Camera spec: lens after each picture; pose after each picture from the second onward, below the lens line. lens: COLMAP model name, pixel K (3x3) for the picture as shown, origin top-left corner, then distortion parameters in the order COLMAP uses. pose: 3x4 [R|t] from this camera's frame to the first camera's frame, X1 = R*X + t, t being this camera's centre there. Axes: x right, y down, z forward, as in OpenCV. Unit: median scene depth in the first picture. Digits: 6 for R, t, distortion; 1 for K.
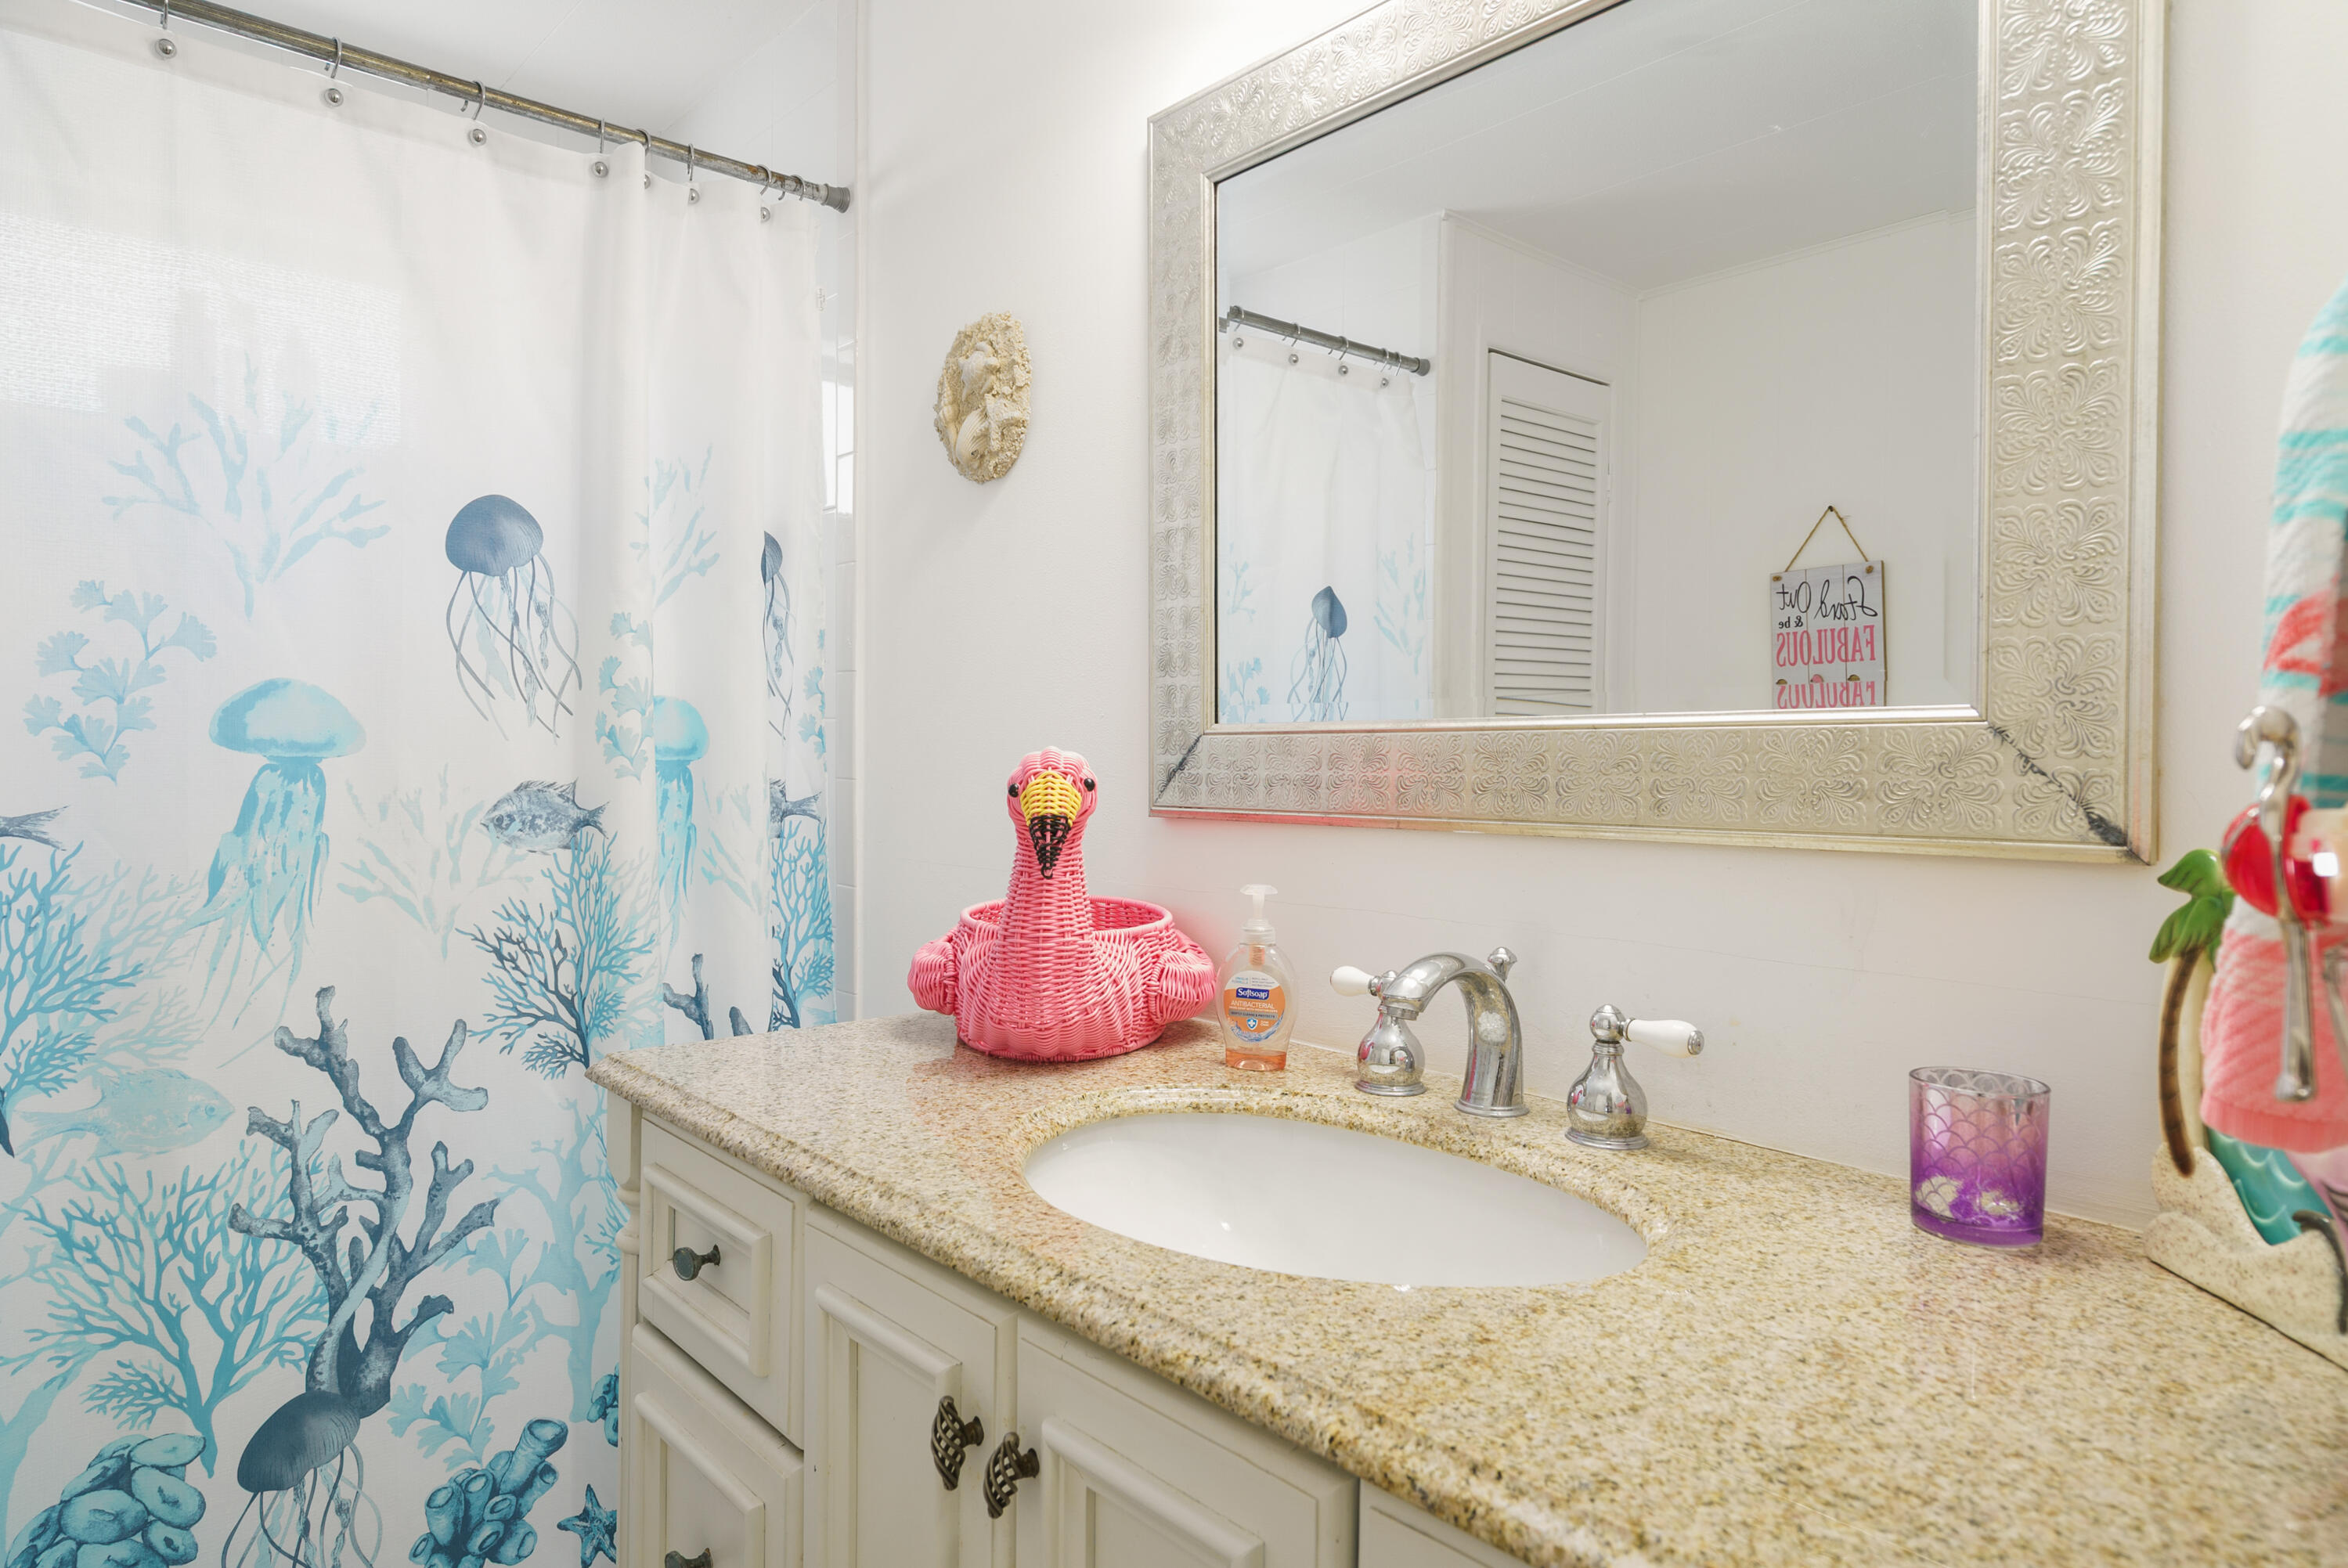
lens RADIAL K [[1390.1, 0, 1177.9], [0, 1390.1, 778.0], [0, 0, 1]] dist [0.006509, 0.000332]
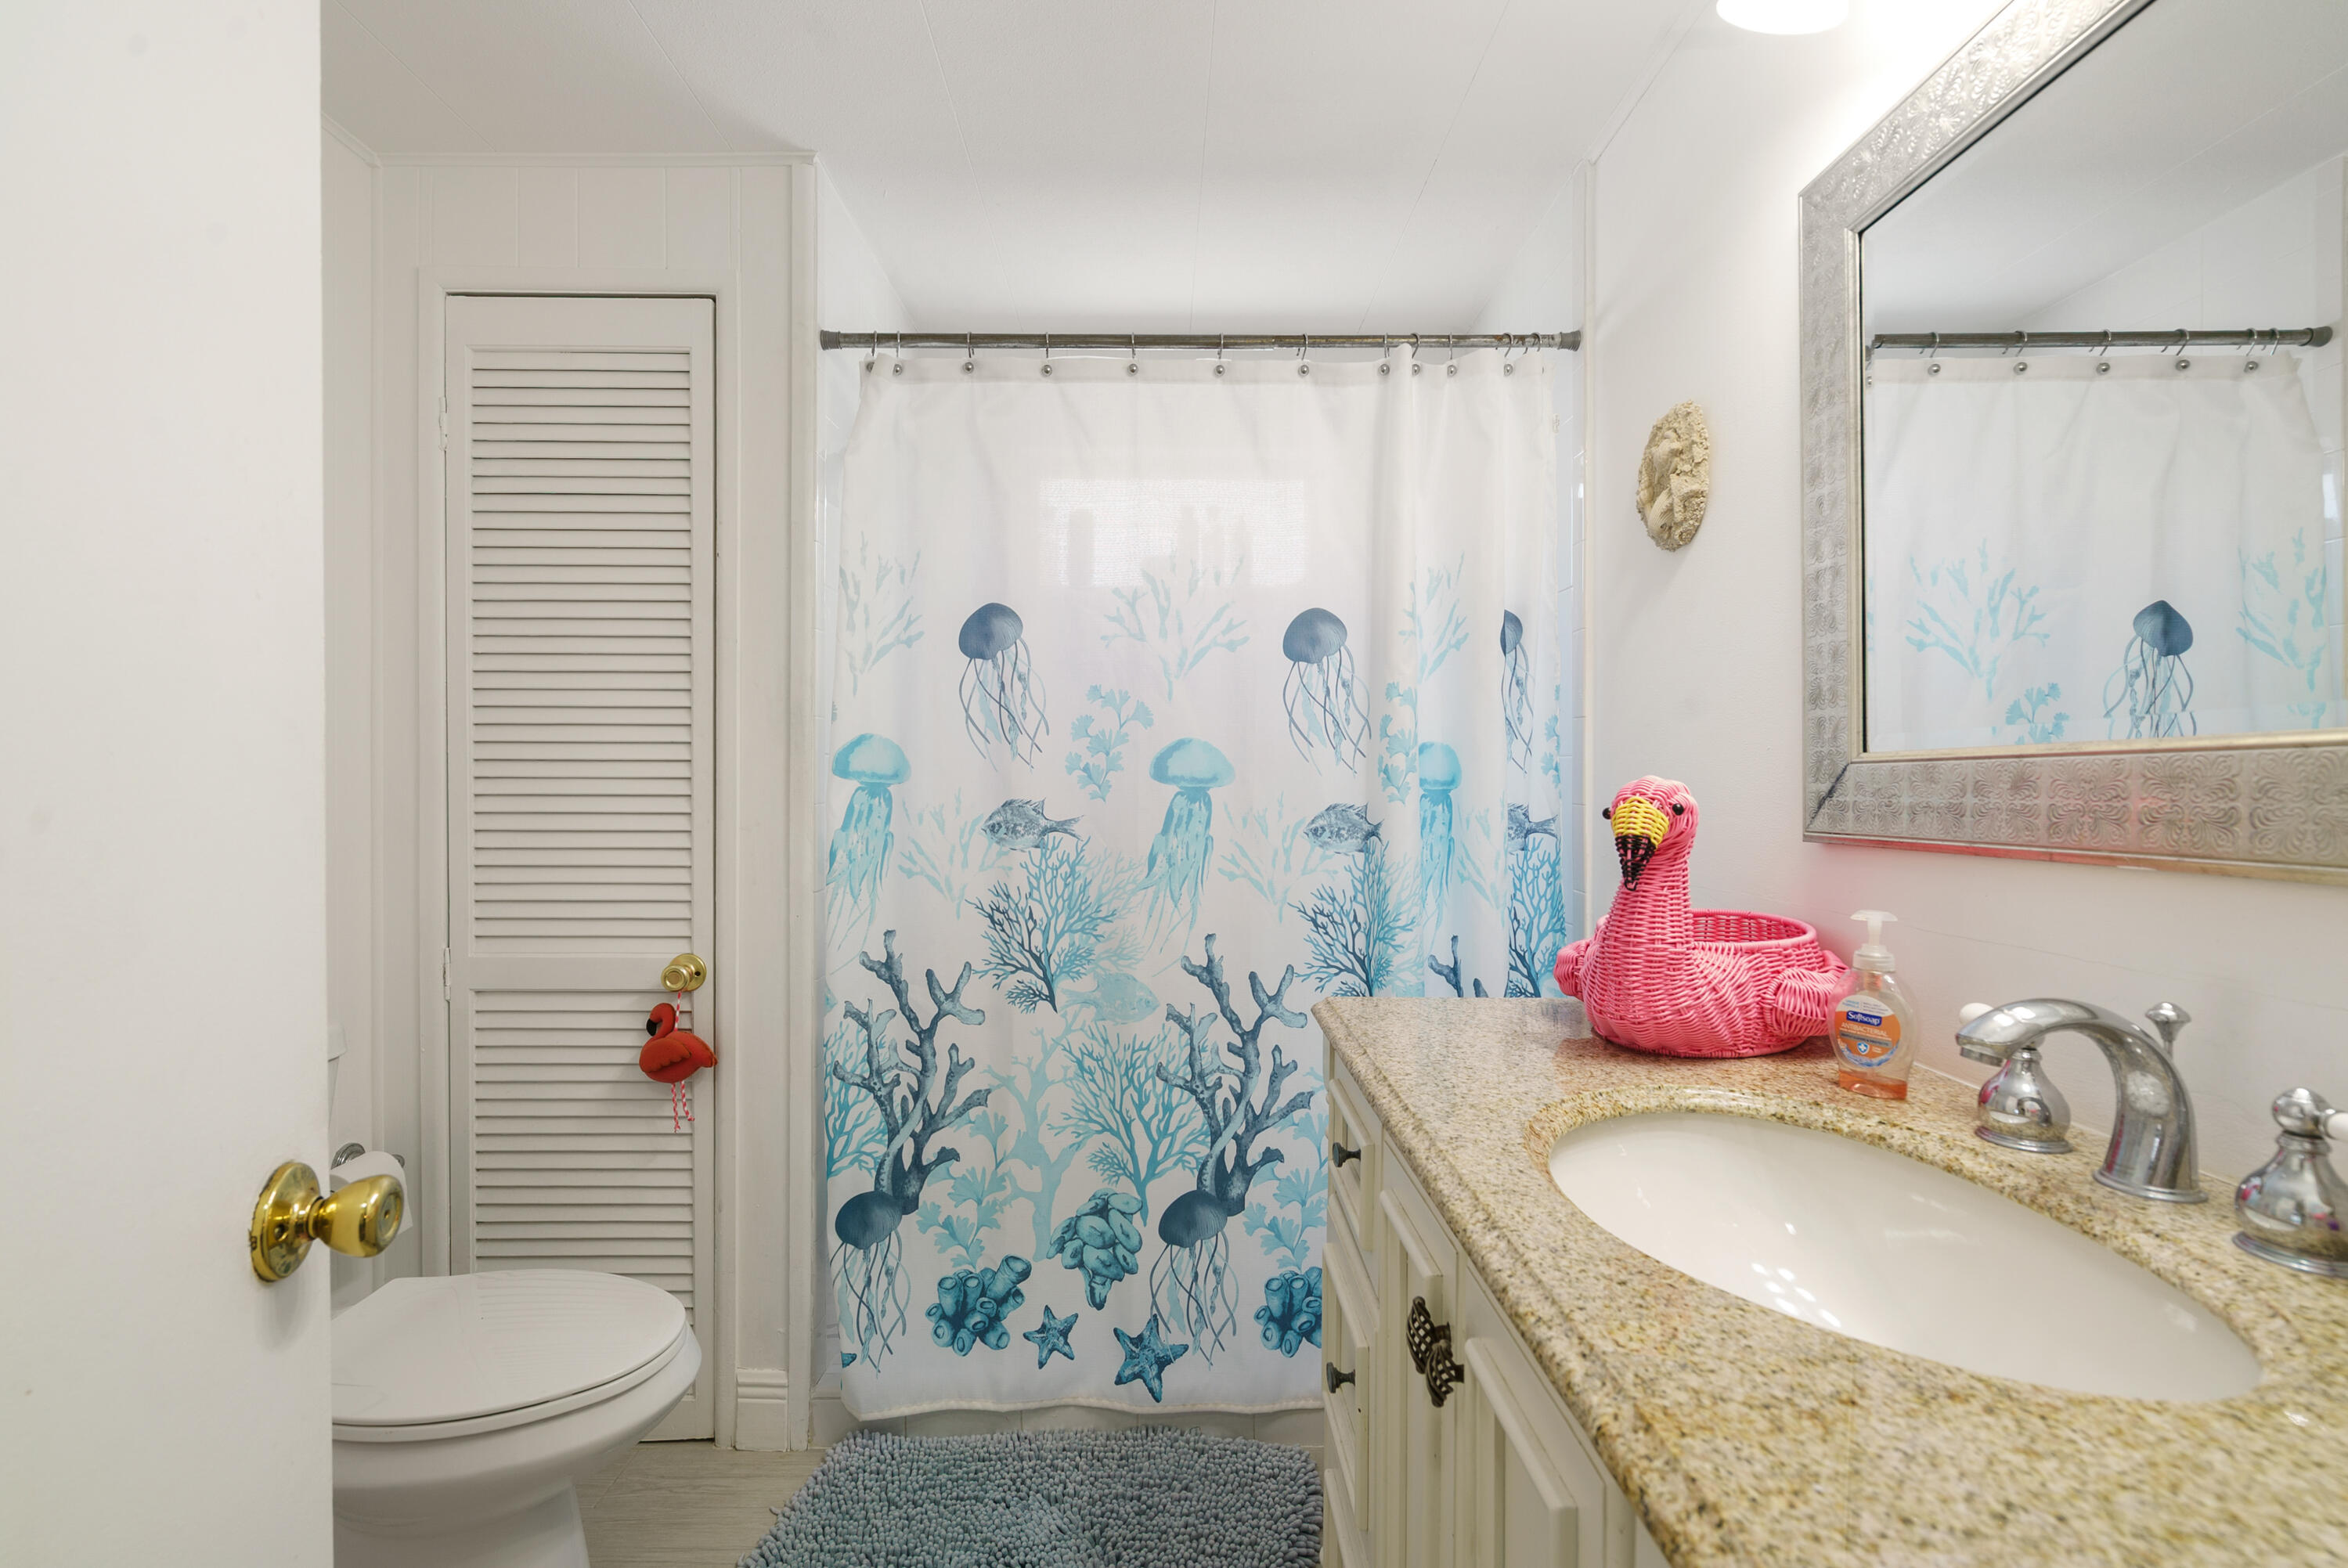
lens RADIAL K [[1071.0, 0, 1170.3], [0, 1071.0, 779.5], [0, 0, 1]] dist [-0.007508, 0.004588]
pose [[0.748136, -0.006773, -0.663511, 0.166581], [-0.009255, 0.999744, -0.020640, 0.001910], [0.663481, 0.021583, 0.747882, 0.069879]]
